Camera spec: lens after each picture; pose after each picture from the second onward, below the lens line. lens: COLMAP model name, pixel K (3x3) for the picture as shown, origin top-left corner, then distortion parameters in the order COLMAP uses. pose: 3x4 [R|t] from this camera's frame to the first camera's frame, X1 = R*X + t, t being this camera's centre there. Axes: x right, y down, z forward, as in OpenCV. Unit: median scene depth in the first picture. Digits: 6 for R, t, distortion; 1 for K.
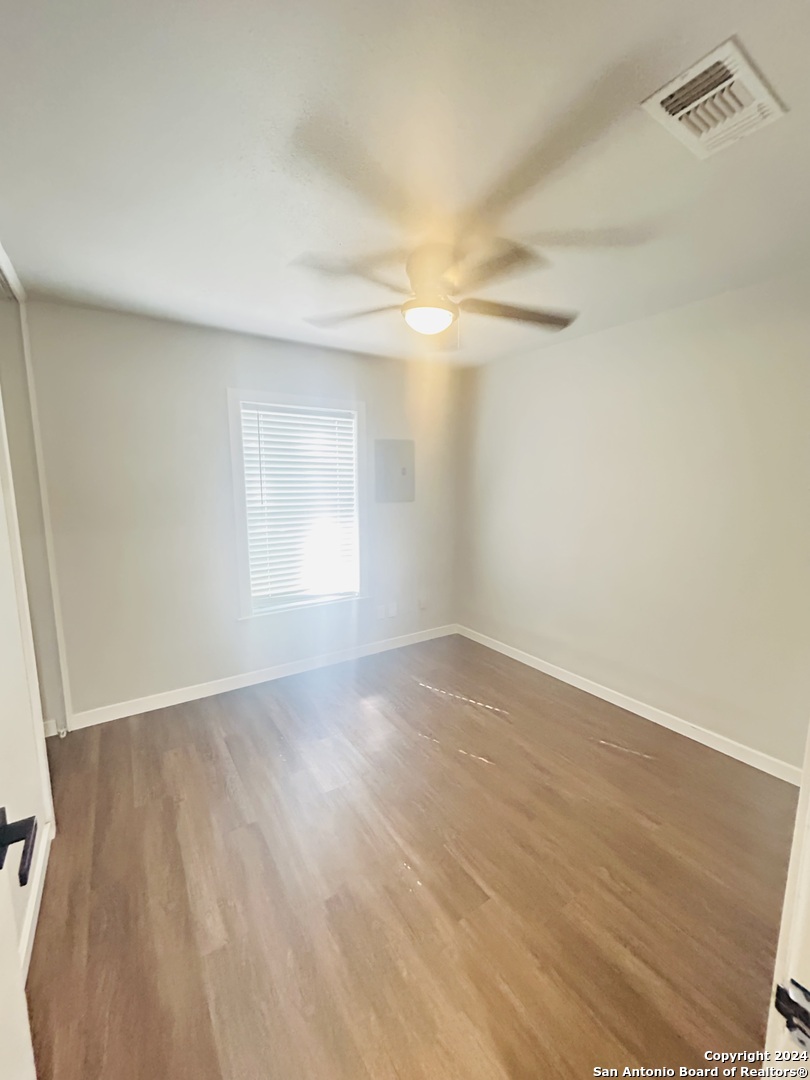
lens RADIAL K [[436.2, 0, 405.6], [0, 436.2, 537.2], [0, 0, 1]] dist [-0.000912, 0.000116]
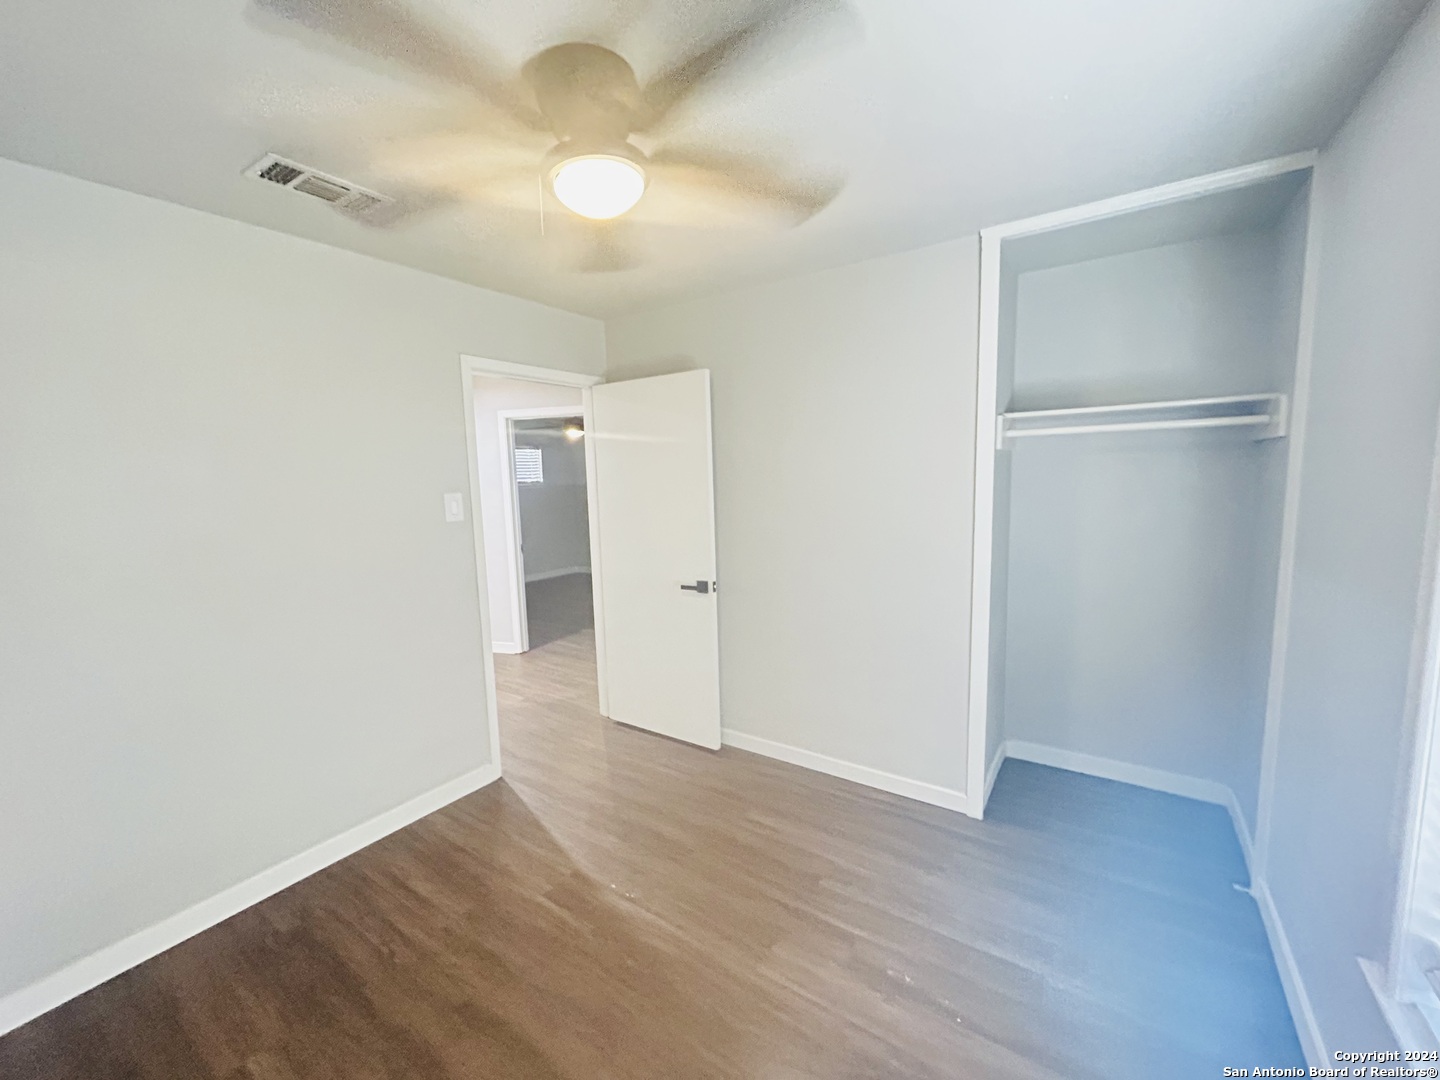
lens RADIAL K [[581.5, 0, 715.2], [0, 581.5, 539.4], [0, 0, 1]] dist [-0.000912, 0.000116]
pose [[-0.925582, 0.078412, -0.370338, 0.258286], [-0.011962, 0.971765, 0.235647, -0.319965], [0.378359, 0.222541, -0.898510, 2.225255]]
